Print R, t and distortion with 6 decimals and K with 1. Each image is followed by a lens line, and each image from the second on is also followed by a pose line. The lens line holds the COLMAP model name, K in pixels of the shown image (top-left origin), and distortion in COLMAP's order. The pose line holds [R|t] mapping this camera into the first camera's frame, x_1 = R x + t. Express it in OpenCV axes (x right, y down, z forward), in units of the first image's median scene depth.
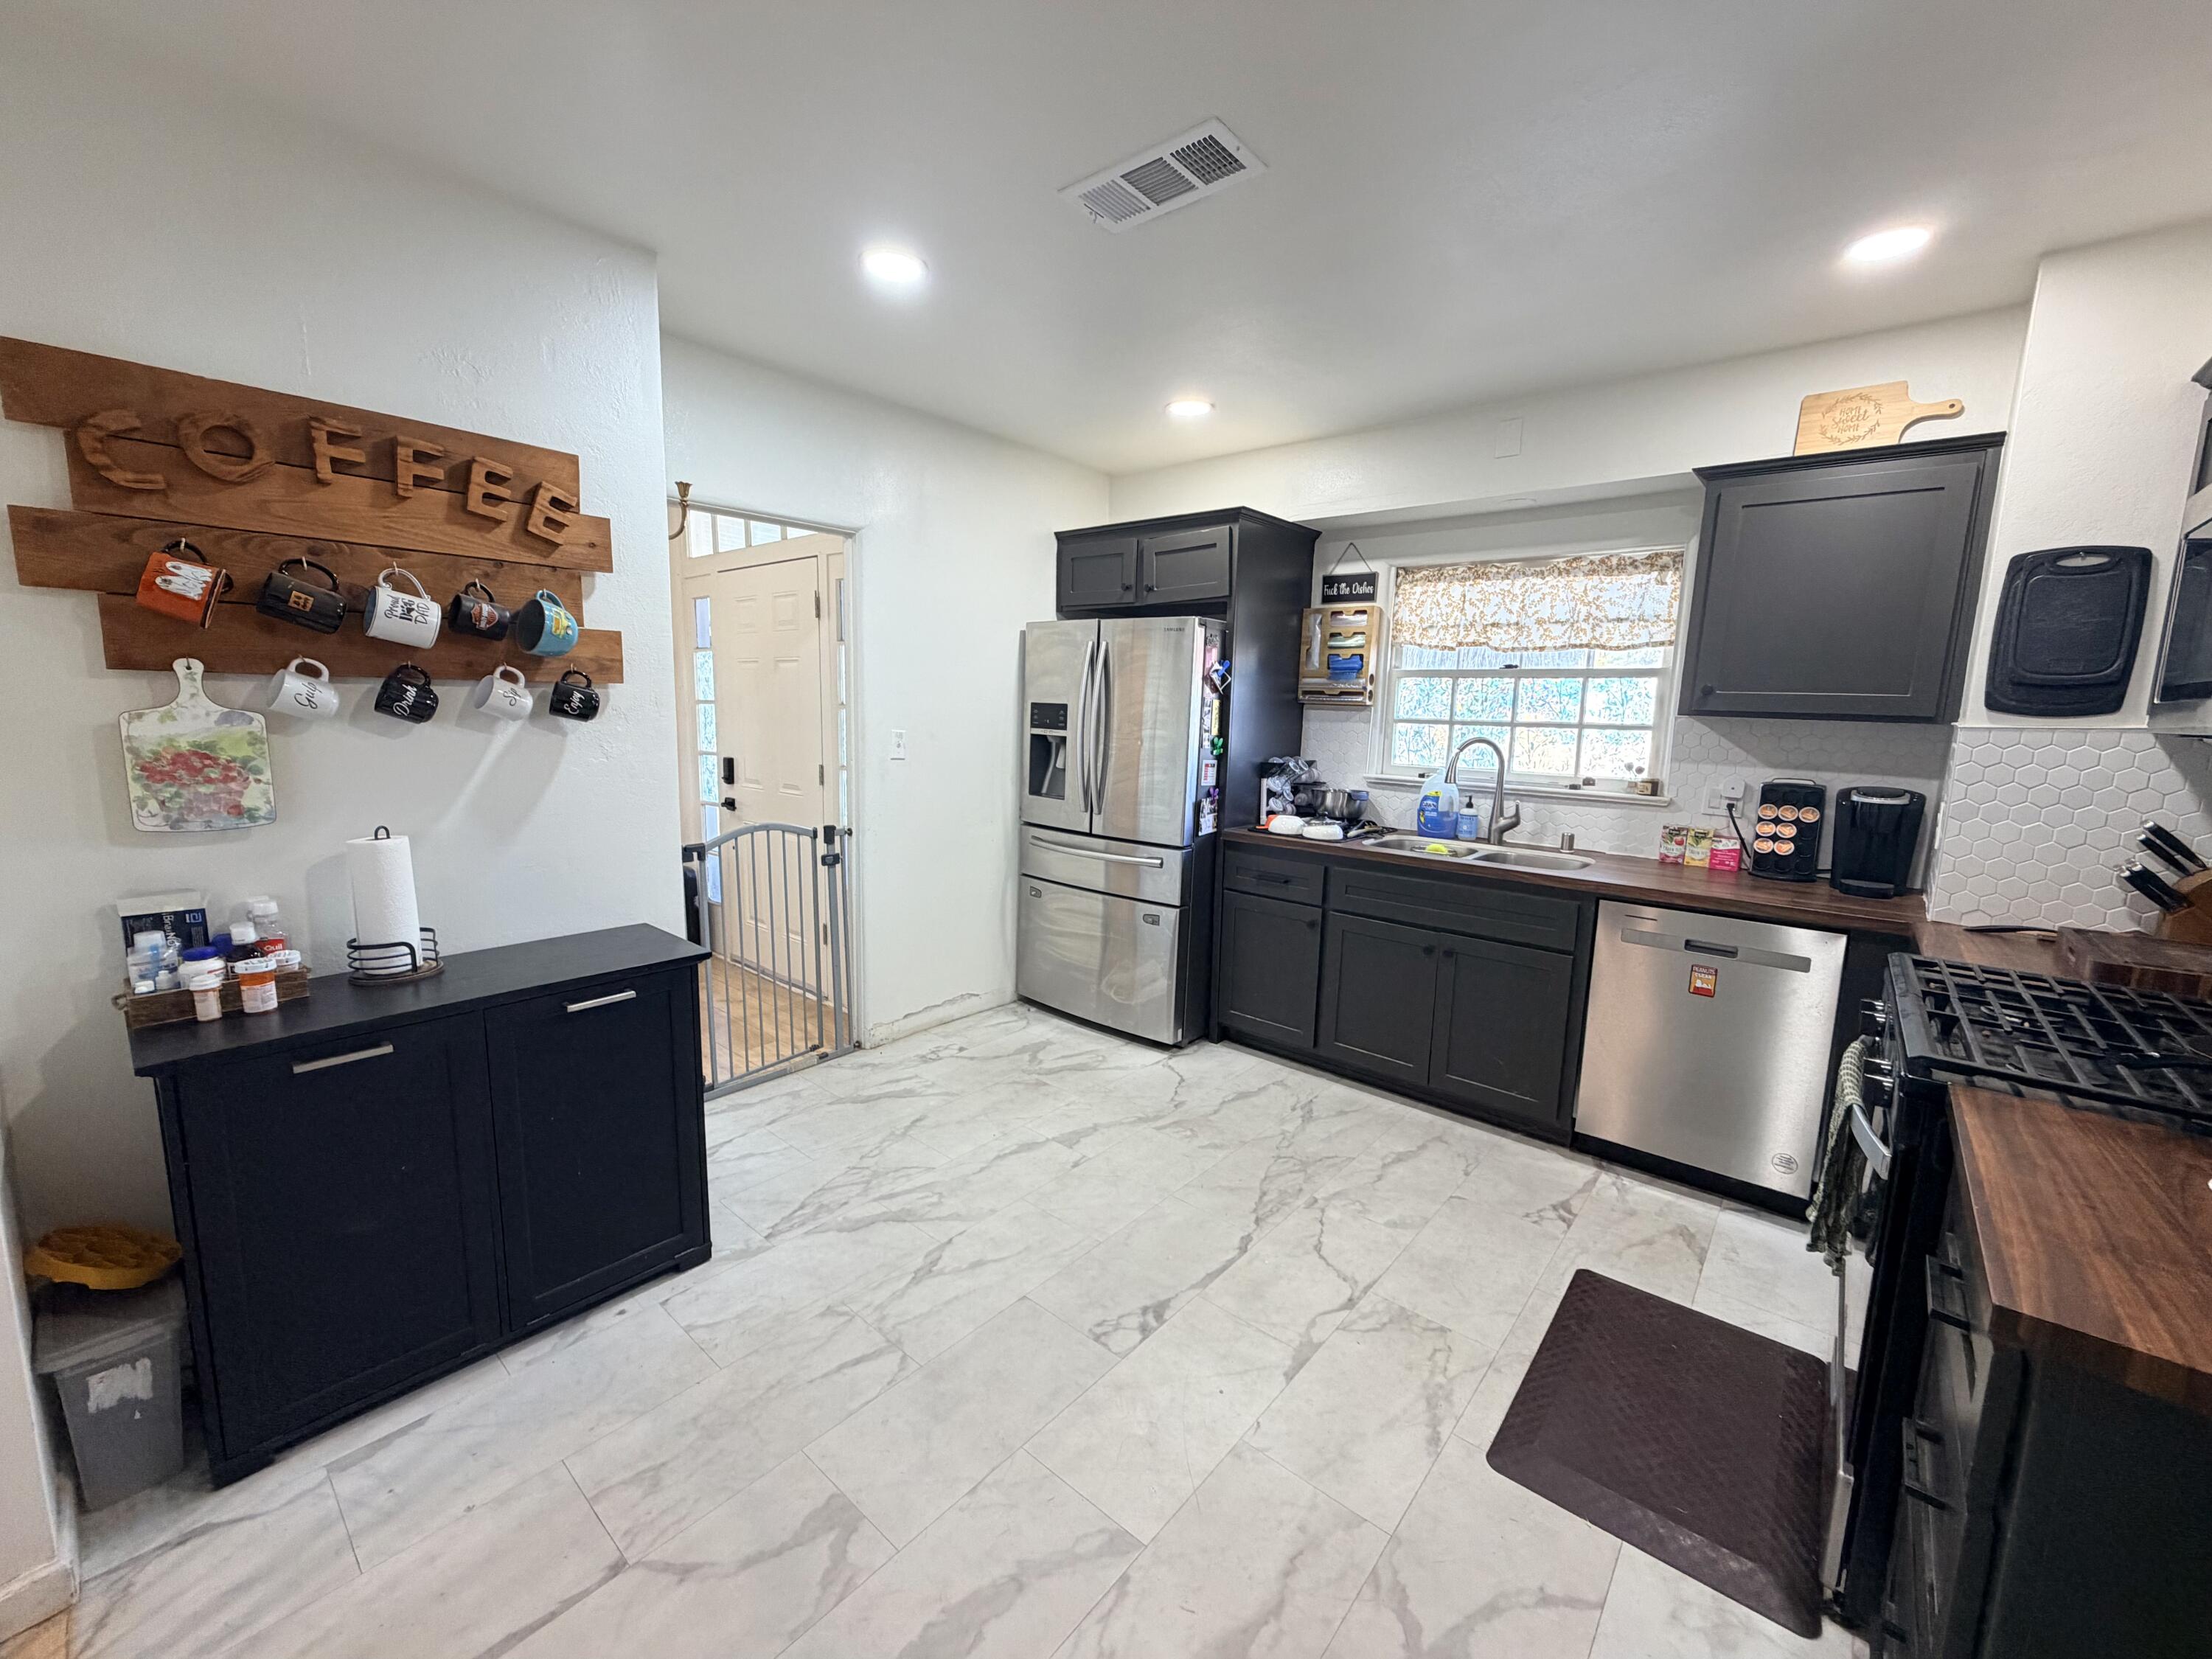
lens RADIAL K [[883.1, 0, 1106.5], [0, 883.1, 827.6], [0, 0, 1]] dist [0.001409, 0.000260]
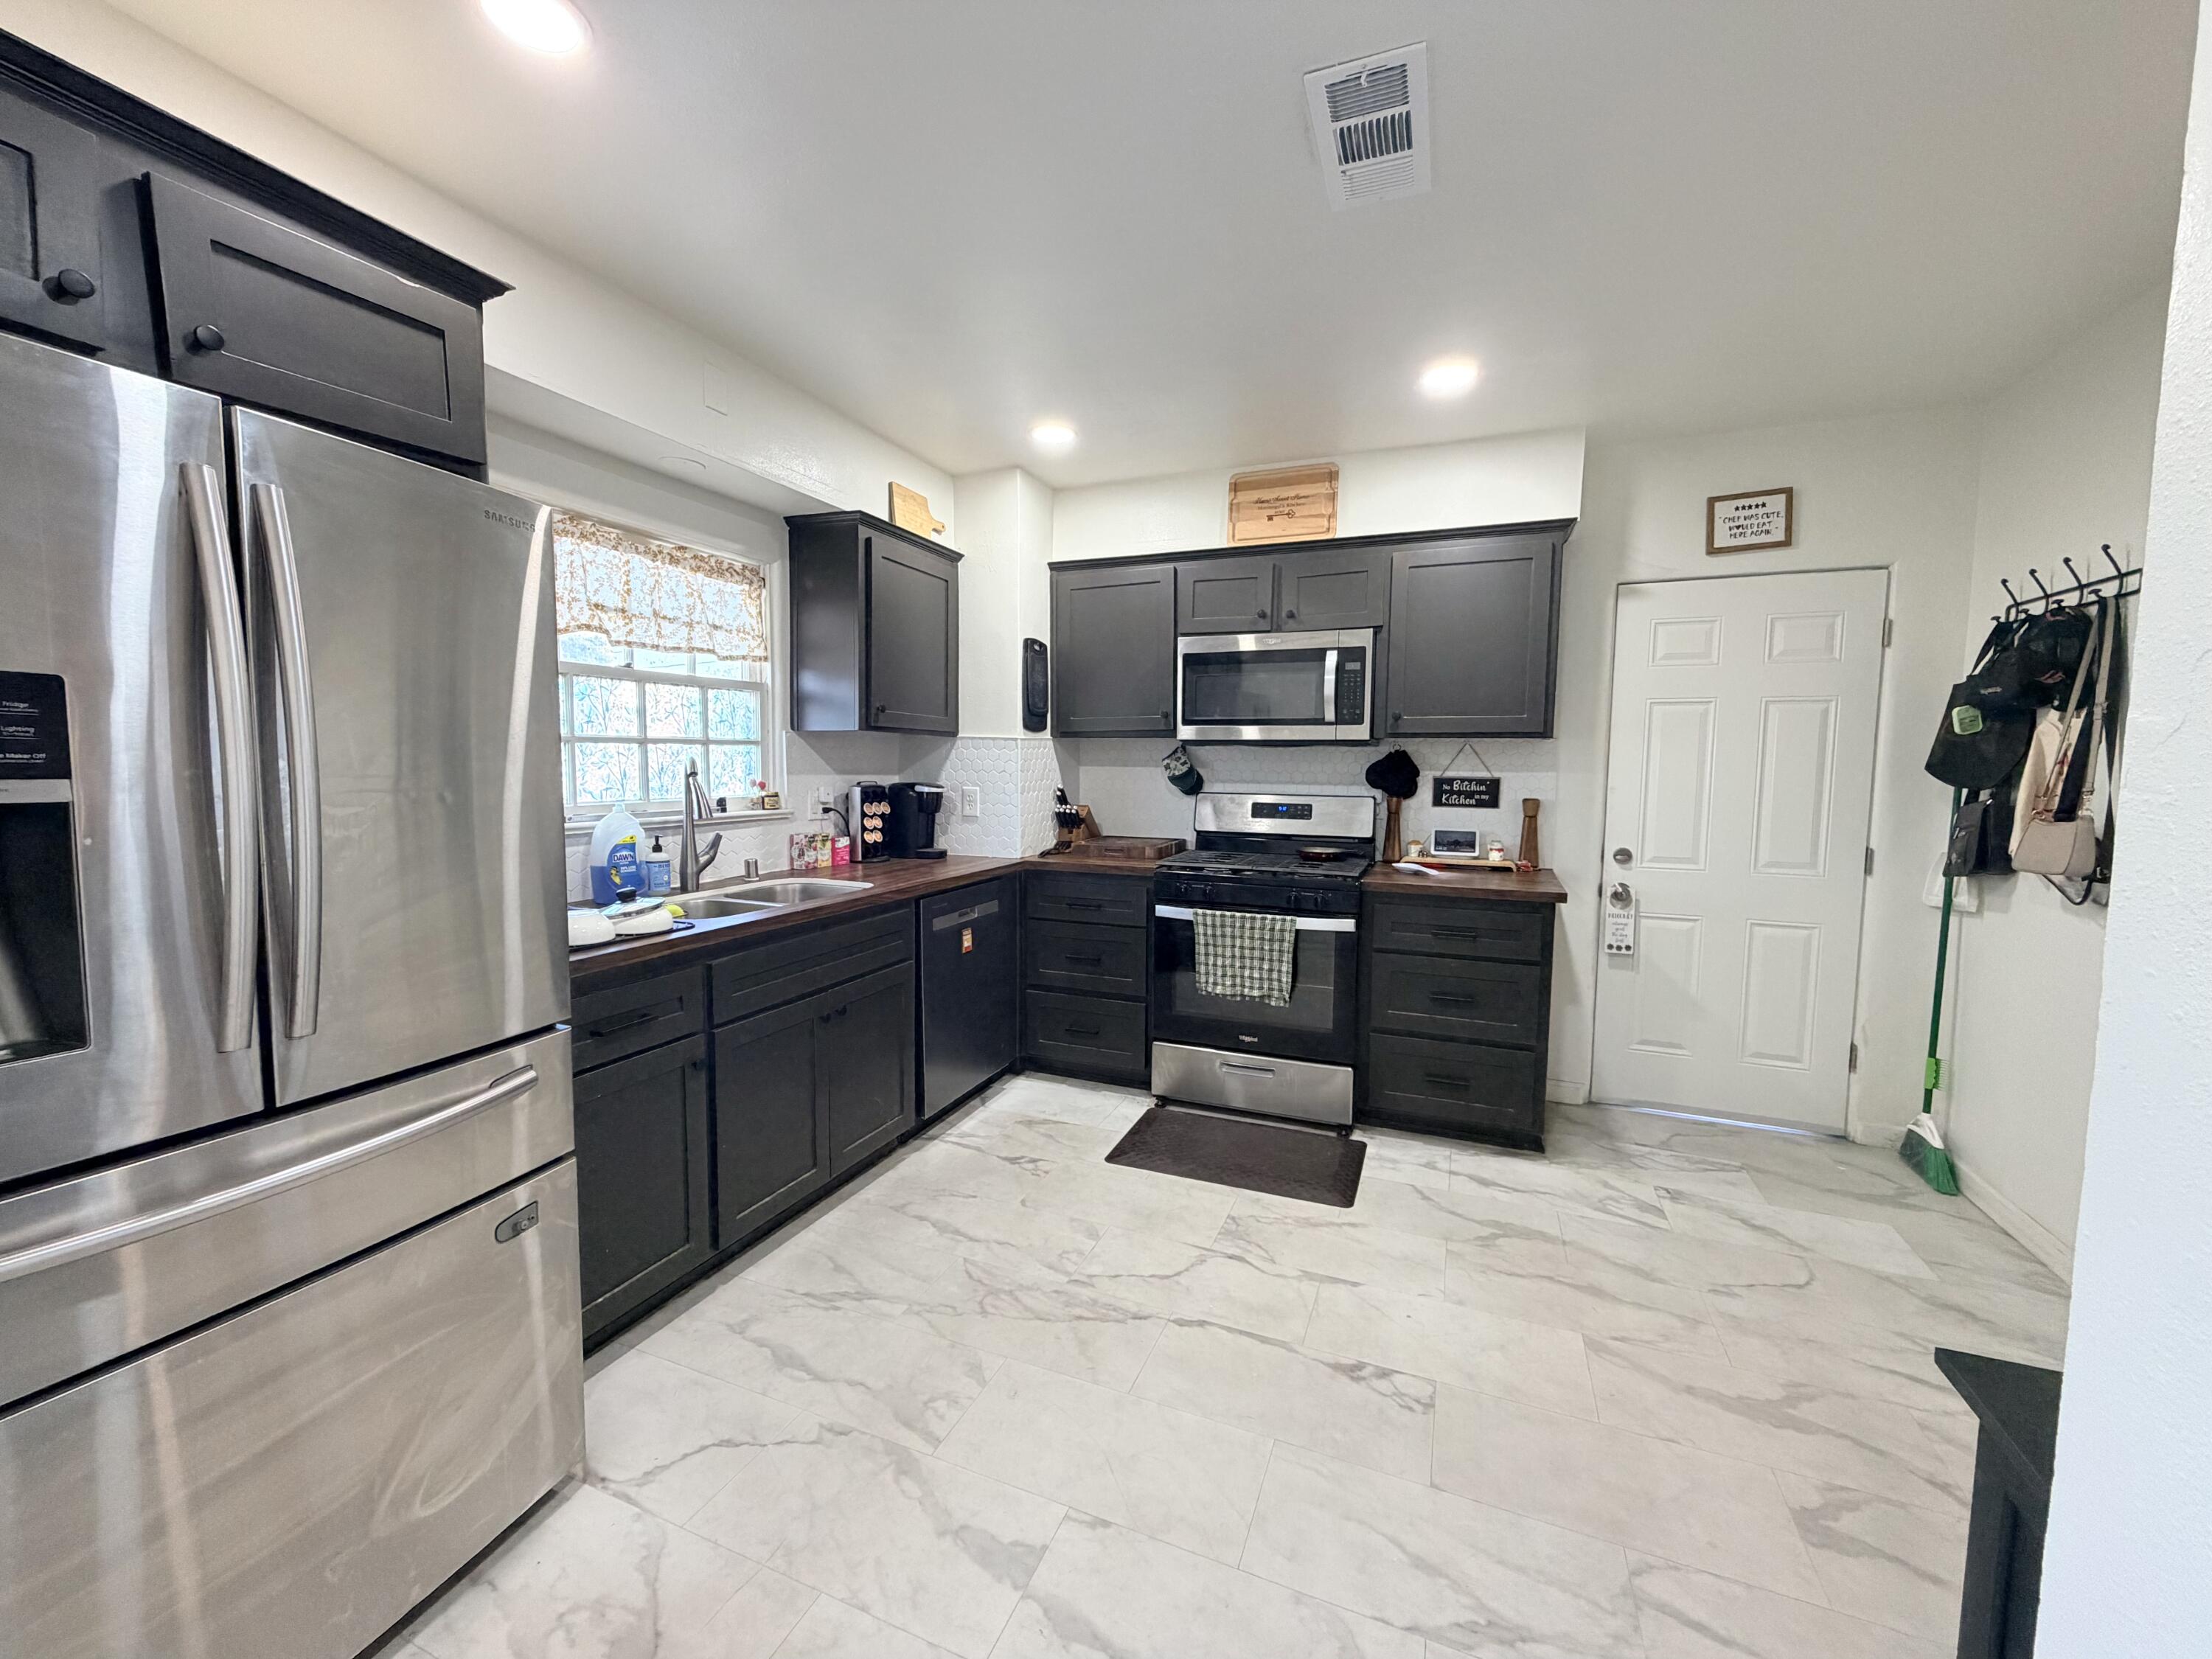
lens RADIAL K [[883.1, 0, 1093.7], [0, 883.1, 826.7], [0, 0, 1]] dist [0.001409, 0.000260]
pose [[-0.300870, -0.101051, 0.948296, -0.469183], [0.116688, 0.982998, 0.141771, -0.121597], [-0.946499, 0.153309, -0.283963, 0.981281]]
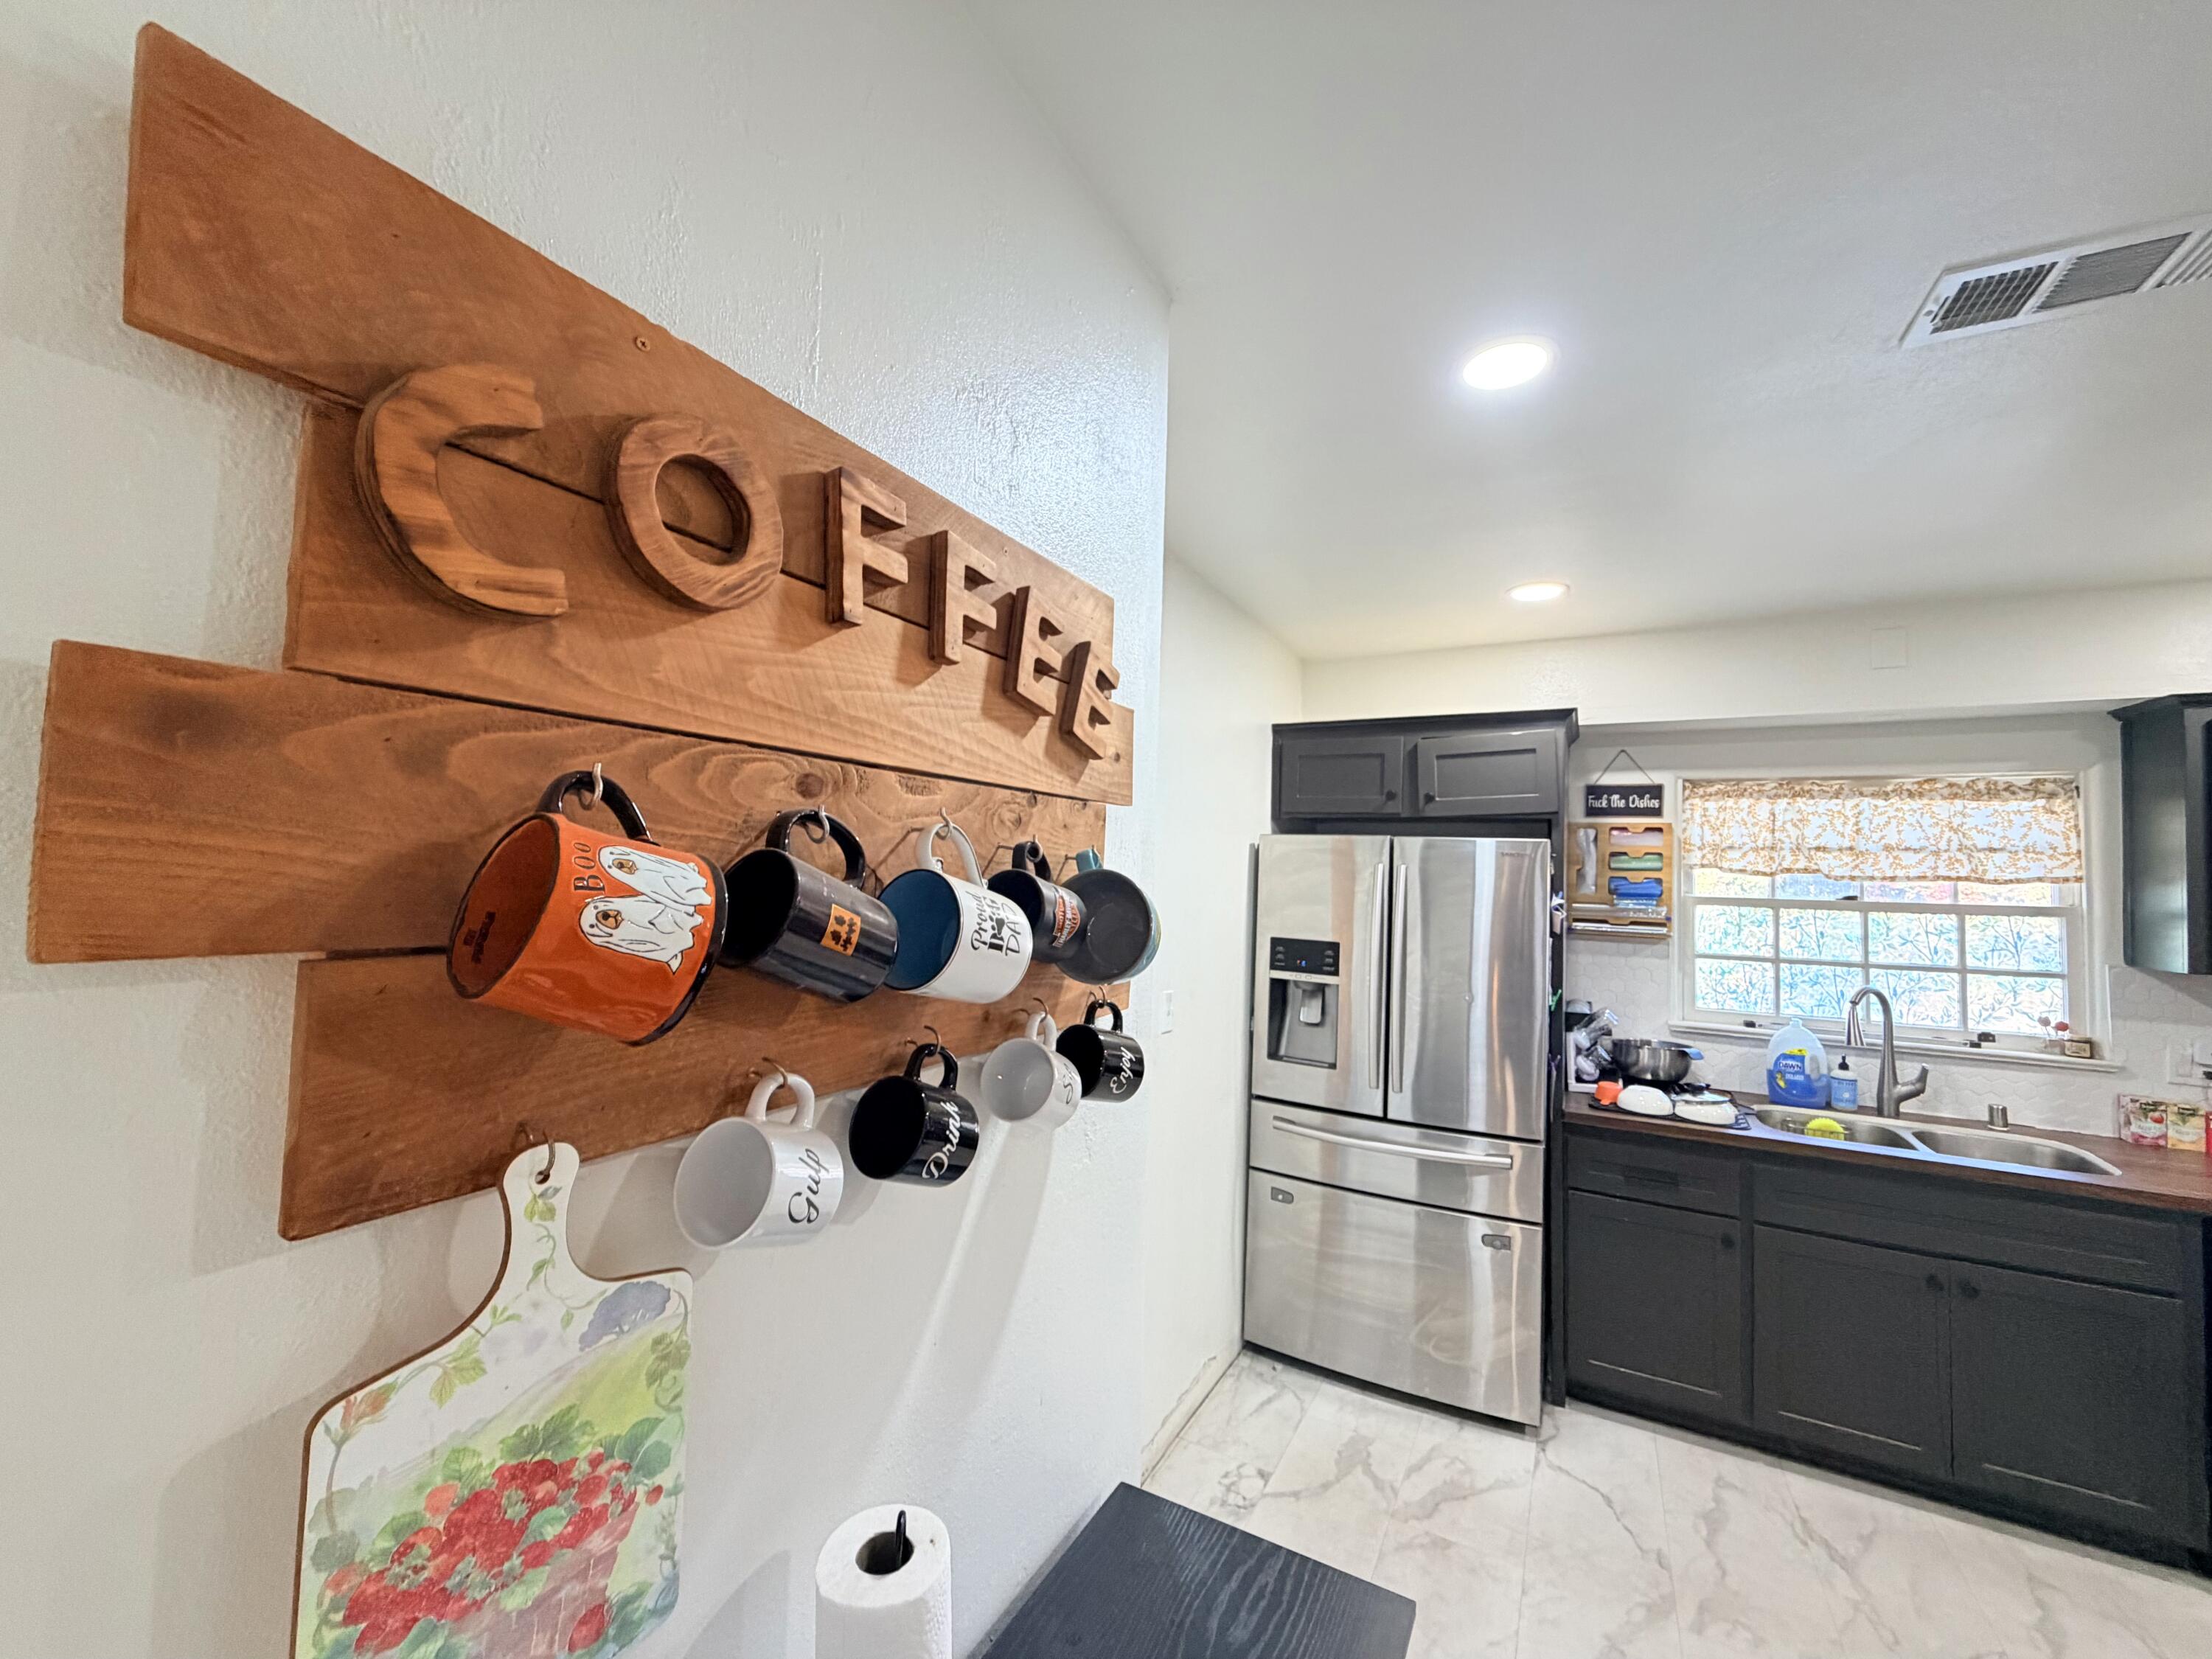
lens RADIAL K [[883.1, 0, 1108.8], [0, 883.1, 829.1], [0, 0, 1]] dist [0.001409, 0.000260]
pose [[0.978969, 0.011608, 0.203677, -0.490035], [0.025745, 0.983369, -0.179783, -0.127779], [-0.202376, 0.181246, 0.962390, 0.349439]]
